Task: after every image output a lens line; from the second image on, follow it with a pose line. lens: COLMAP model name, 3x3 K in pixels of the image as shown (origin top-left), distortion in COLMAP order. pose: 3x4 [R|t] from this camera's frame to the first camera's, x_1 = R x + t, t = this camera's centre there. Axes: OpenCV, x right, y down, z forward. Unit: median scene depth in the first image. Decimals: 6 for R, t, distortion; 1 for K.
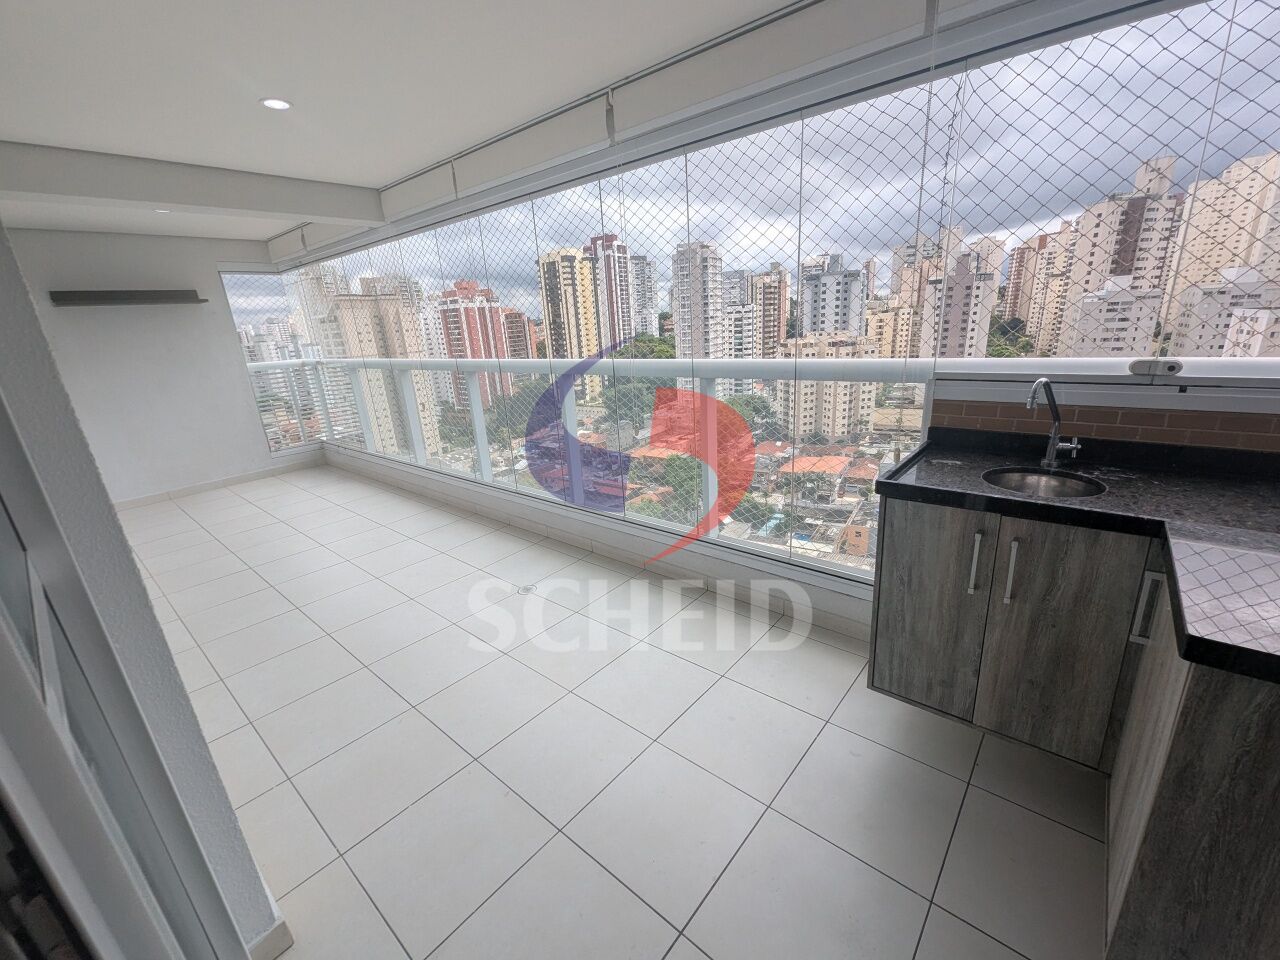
lens RADIAL K [[533.9, 0, 642.1], [0, 533.9, 495.9], [0, 0, 1]] dist [0.000318, -0.001767]
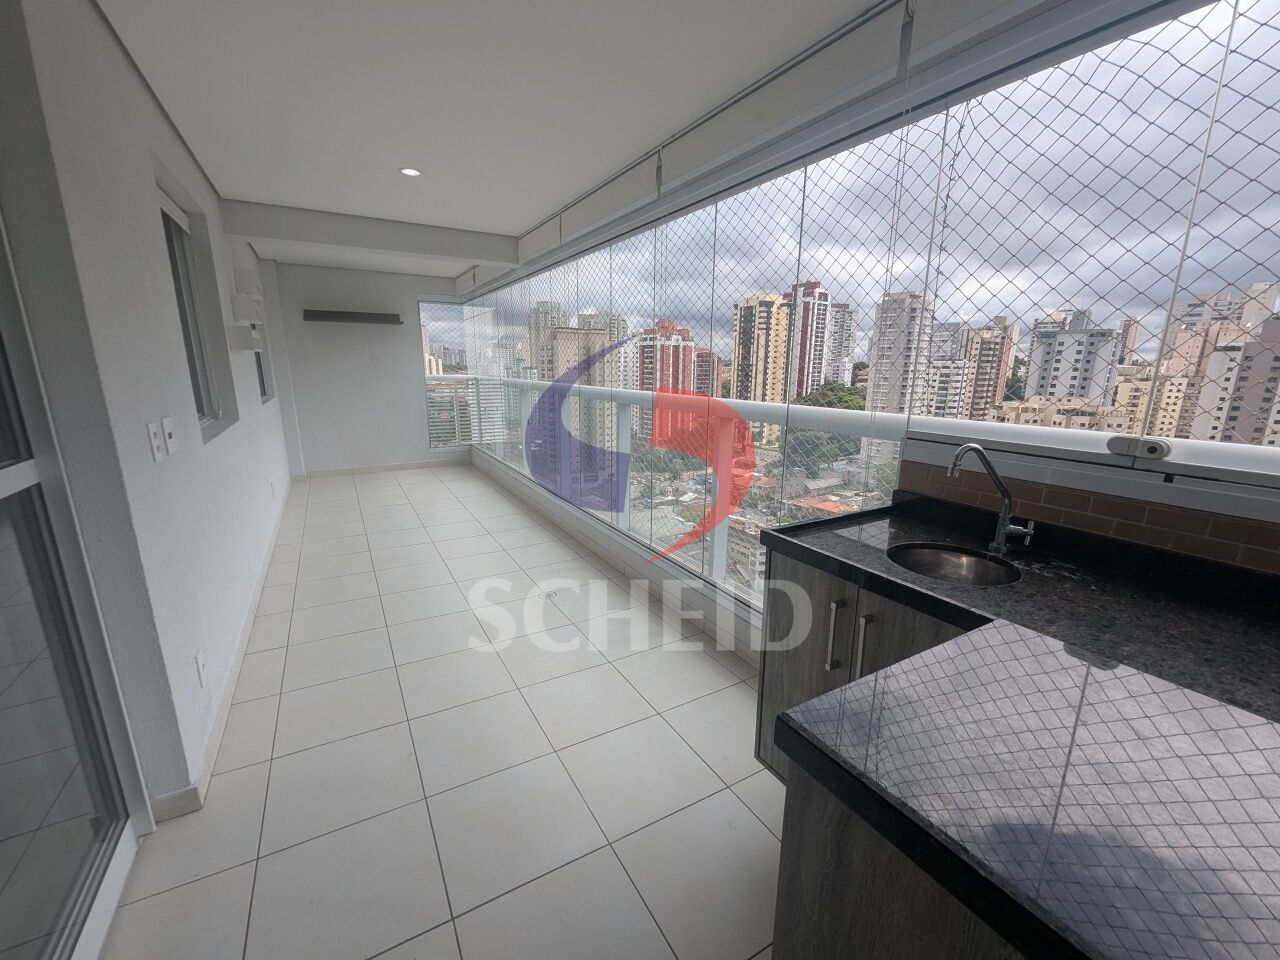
lens RADIAL K [[533.9, 0, 640.3], [0, 533.9, 494.1], [0, 0, 1]] dist [0.000318, -0.001767]
pose [[0.939251, 0.145963, -0.310649, 0.485133], [-0.168669, 0.984533, -0.047377, -0.009364], [0.298929, 0.096895, 0.949343, 0.029939]]
